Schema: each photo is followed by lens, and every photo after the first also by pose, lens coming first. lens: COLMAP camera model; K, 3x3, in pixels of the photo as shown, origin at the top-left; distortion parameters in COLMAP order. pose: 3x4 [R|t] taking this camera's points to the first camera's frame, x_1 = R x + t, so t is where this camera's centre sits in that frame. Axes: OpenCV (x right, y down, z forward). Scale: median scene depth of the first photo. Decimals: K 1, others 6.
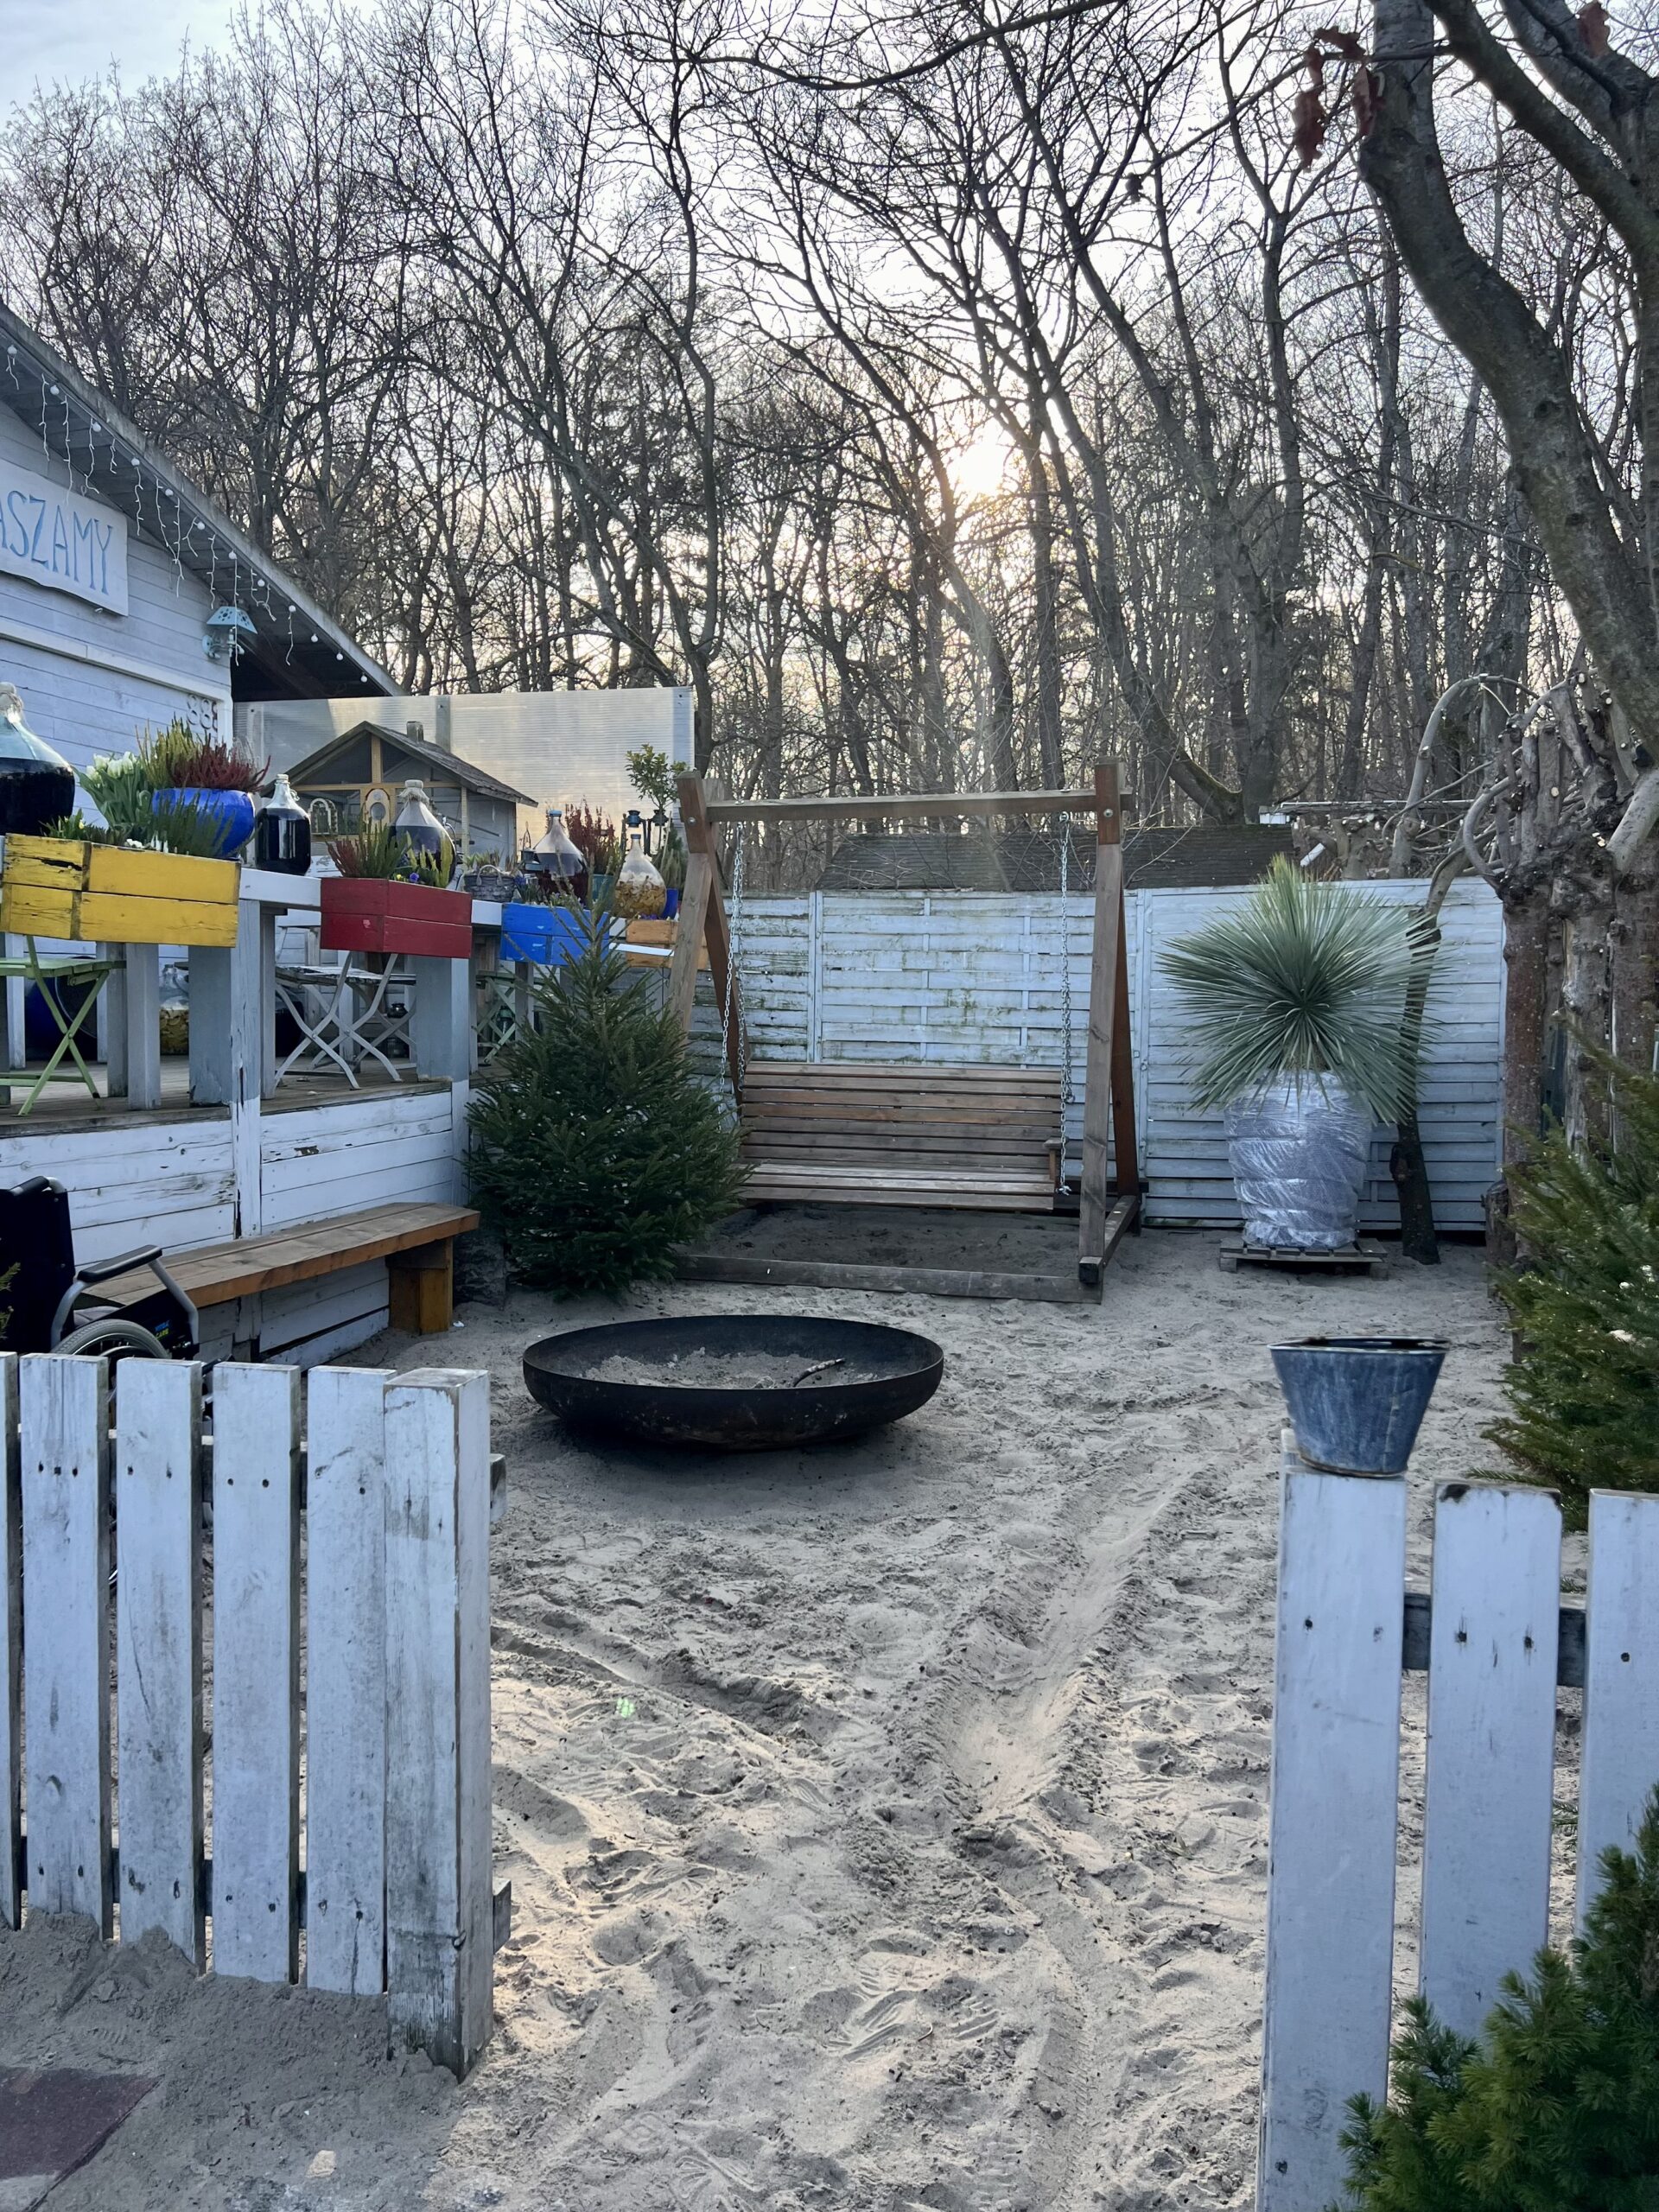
lens RADIAL K [[1672.9, 0, 824.6], [0, 1672.9, 1094.7], [0, 0, 1]] dist [0.018750, -0.006254]
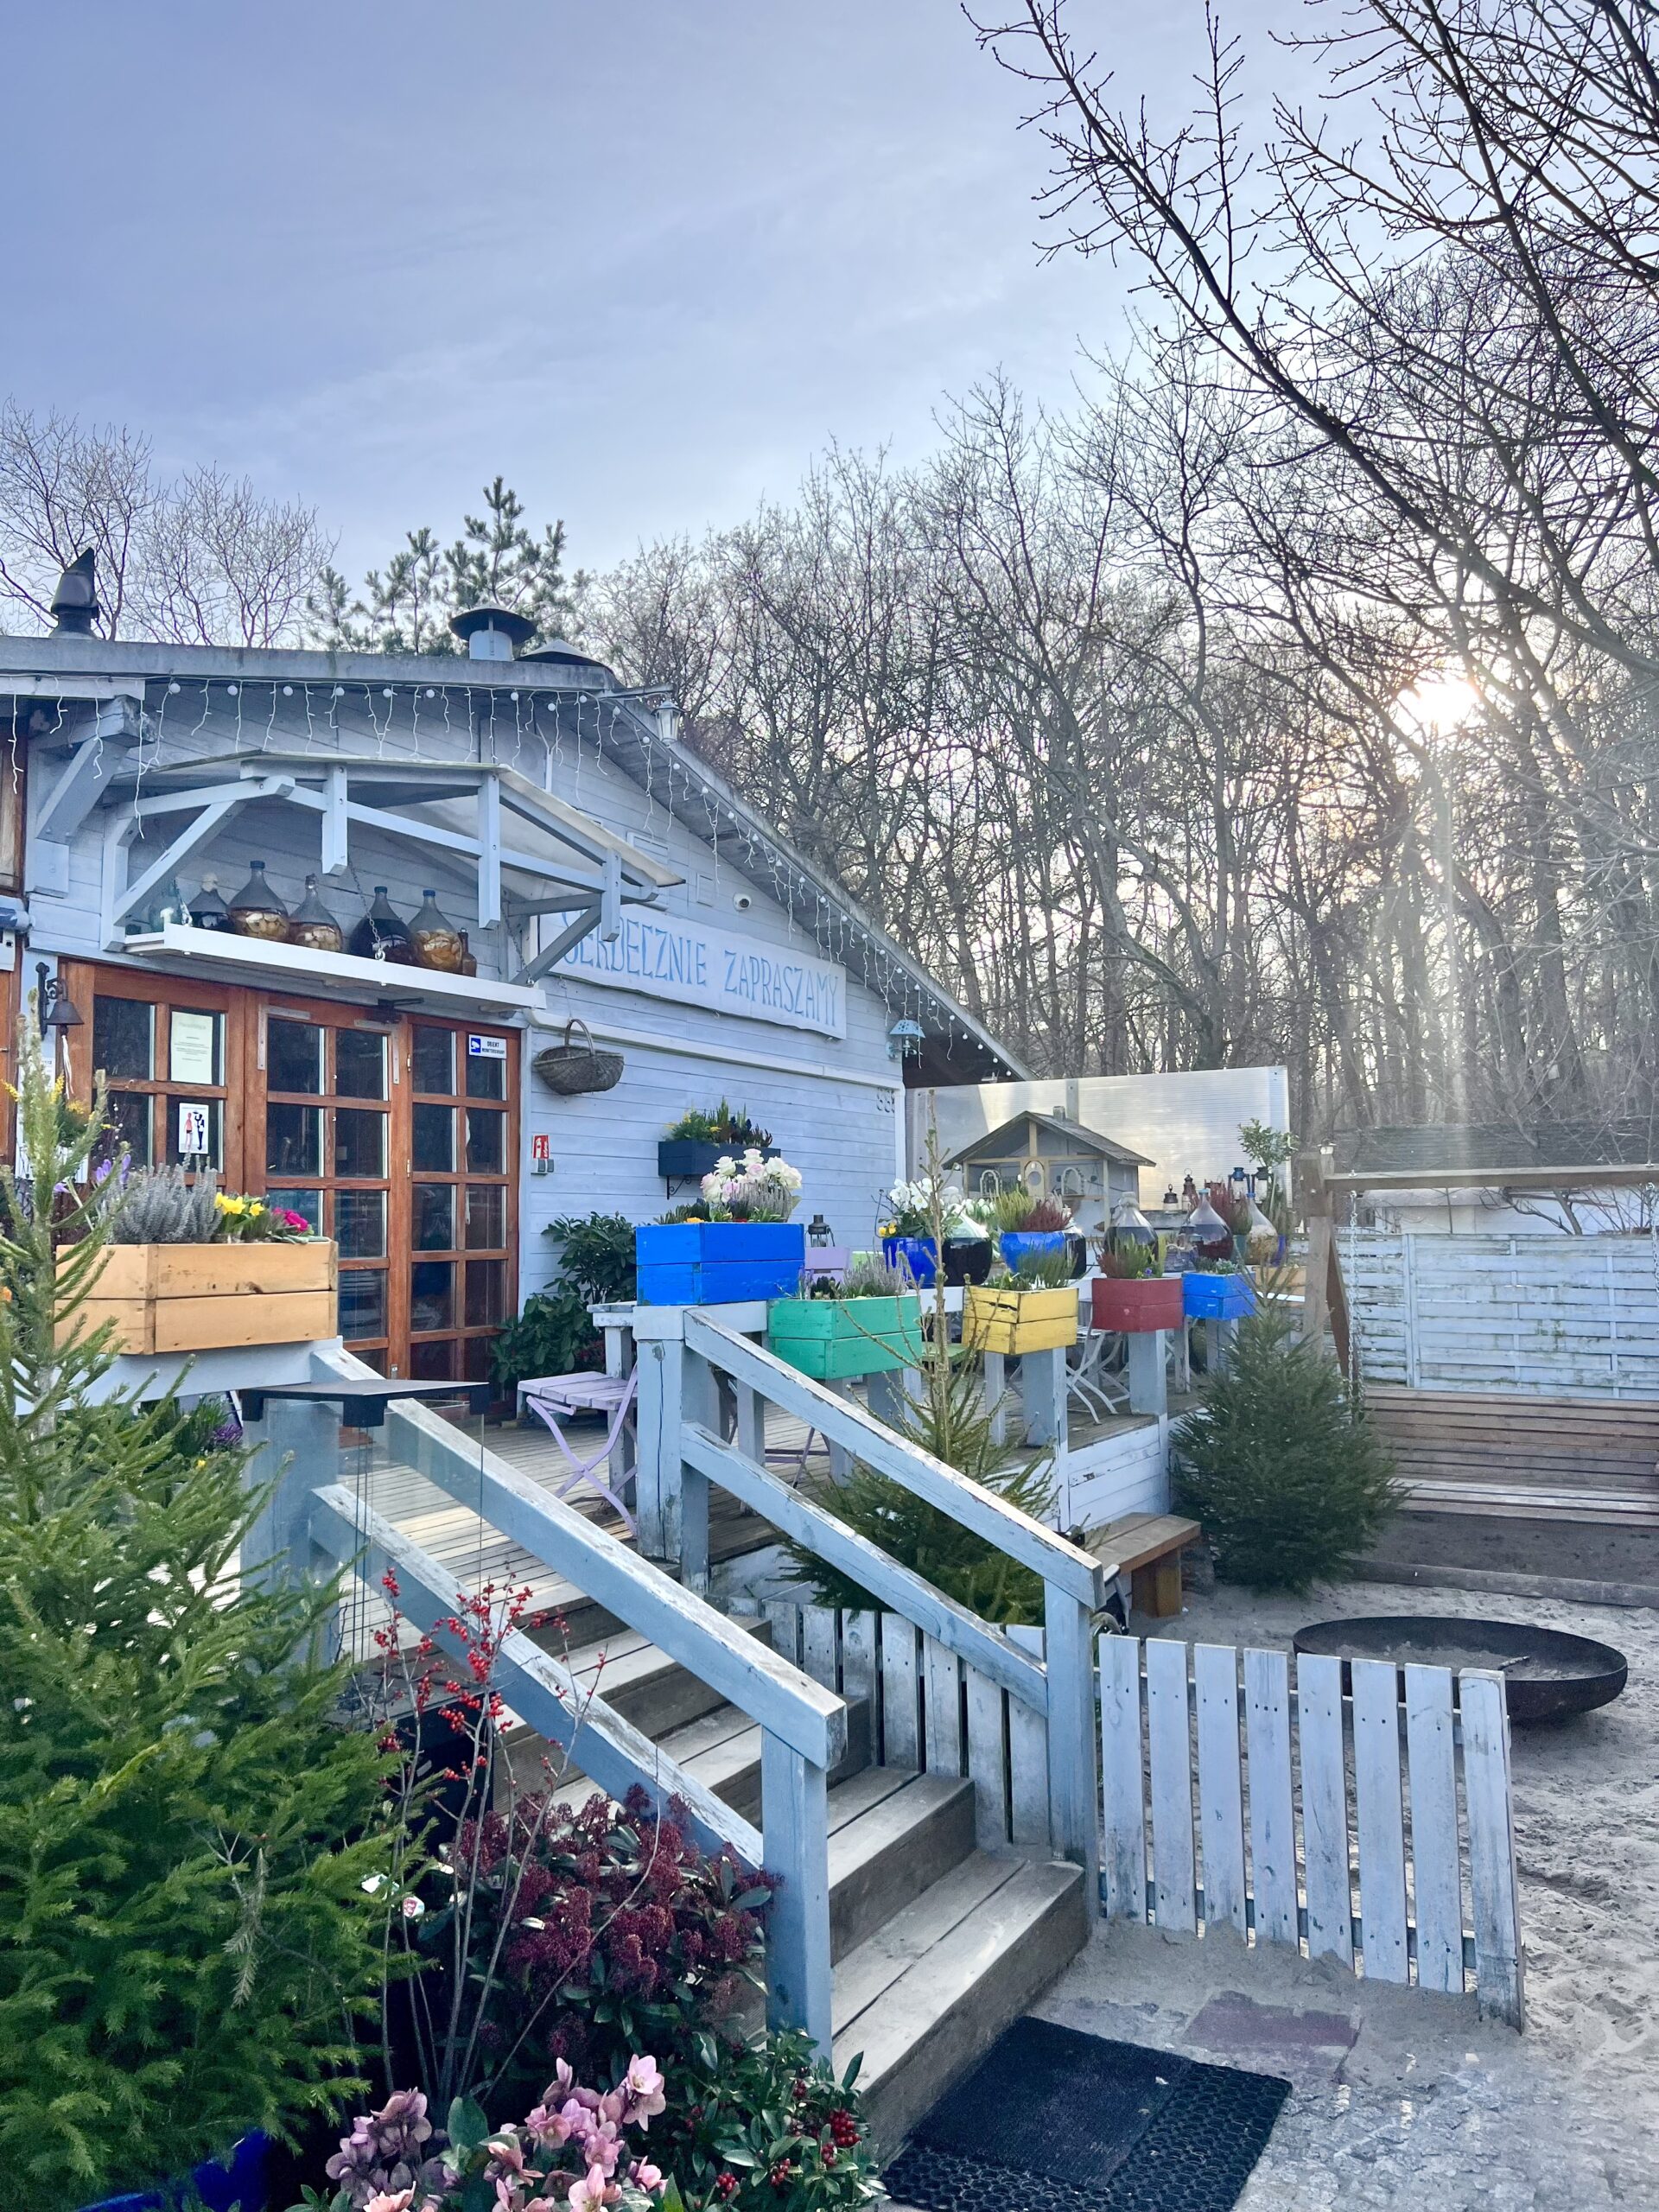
lens RADIAL K [[1678.1, 0, 803.1], [0, 1678.1, 1110.9], [0, 0, 1]] dist [0.080314, -0.087678]
pose [[0.963002, -0.037585, -0.266860, -0.107304], [0.001590, 0.991002, -0.133835, -0.057190], [0.269489, 0.128459, 0.954397, -0.314880]]
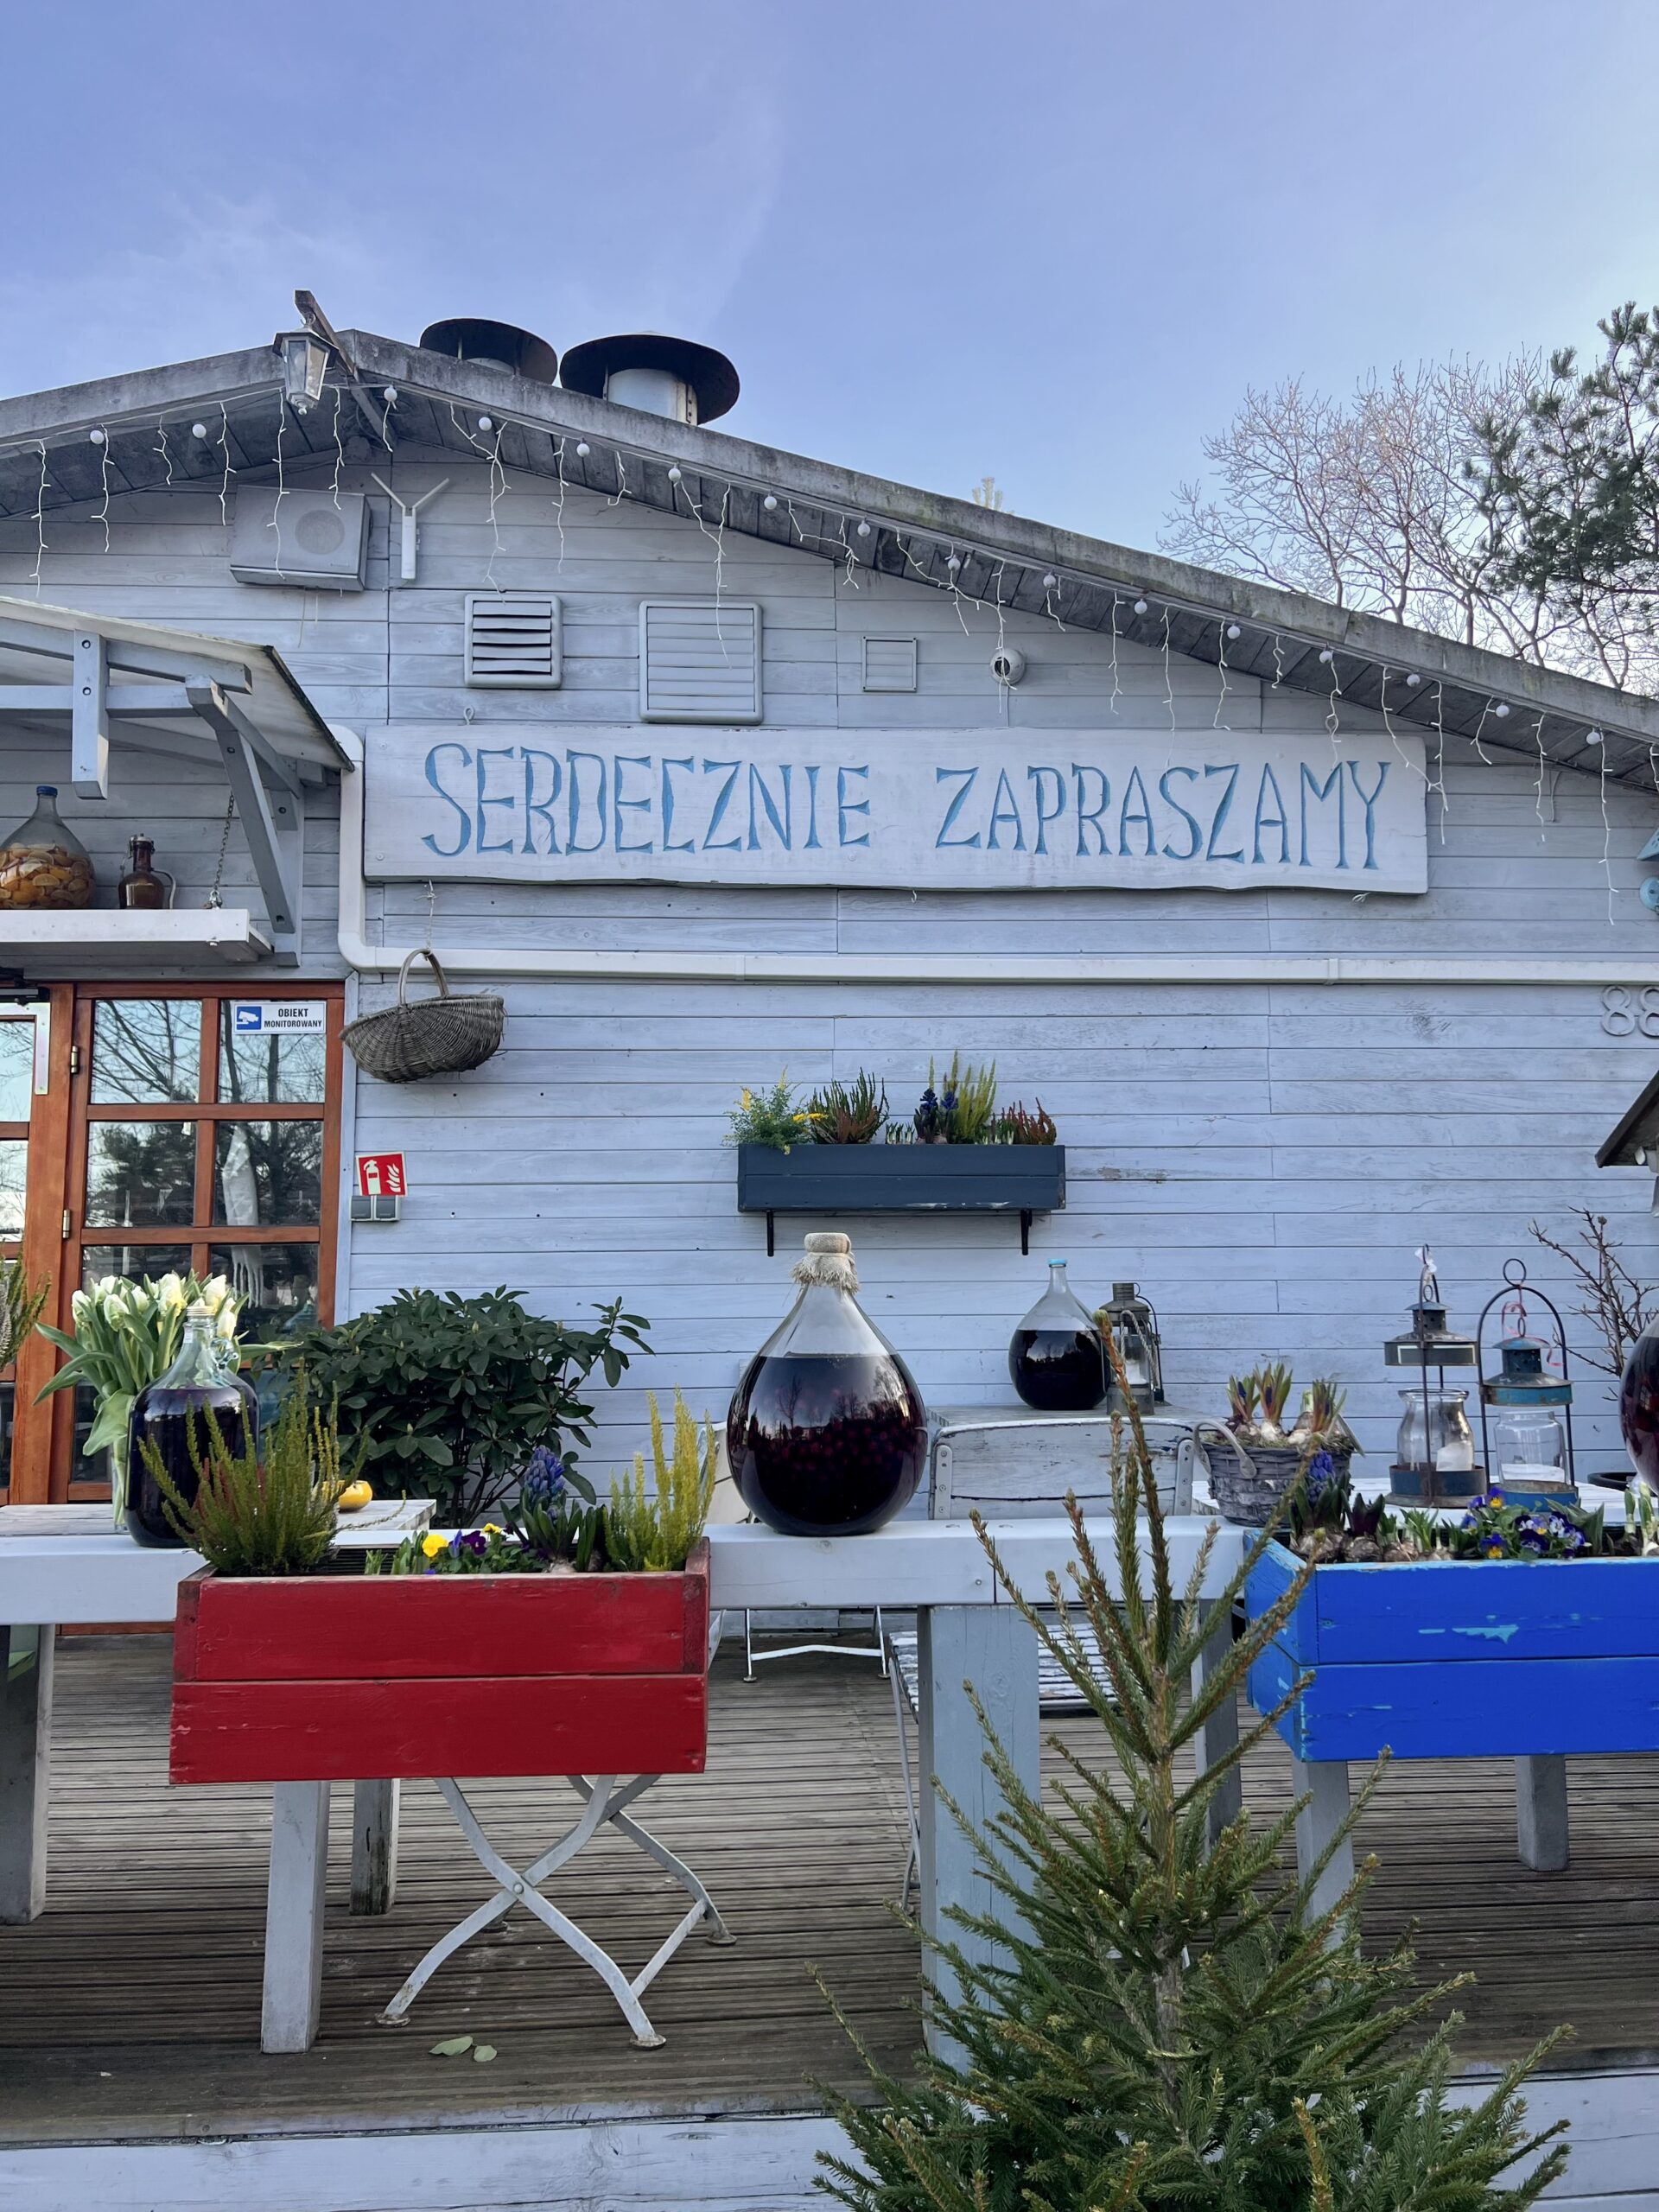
lens RADIAL K [[1654.1, 0, 829.3], [0, 1654.1, 1081.7], [0, 0, 1]] dist [0.103514, -0.083299]
pose [[0.289314, -0.119606, -0.949733, 0.106307], [-0.050109, 0.988910, -0.139804, -0.138008], [0.955922, 0.088038, 0.280112, 0.717625]]
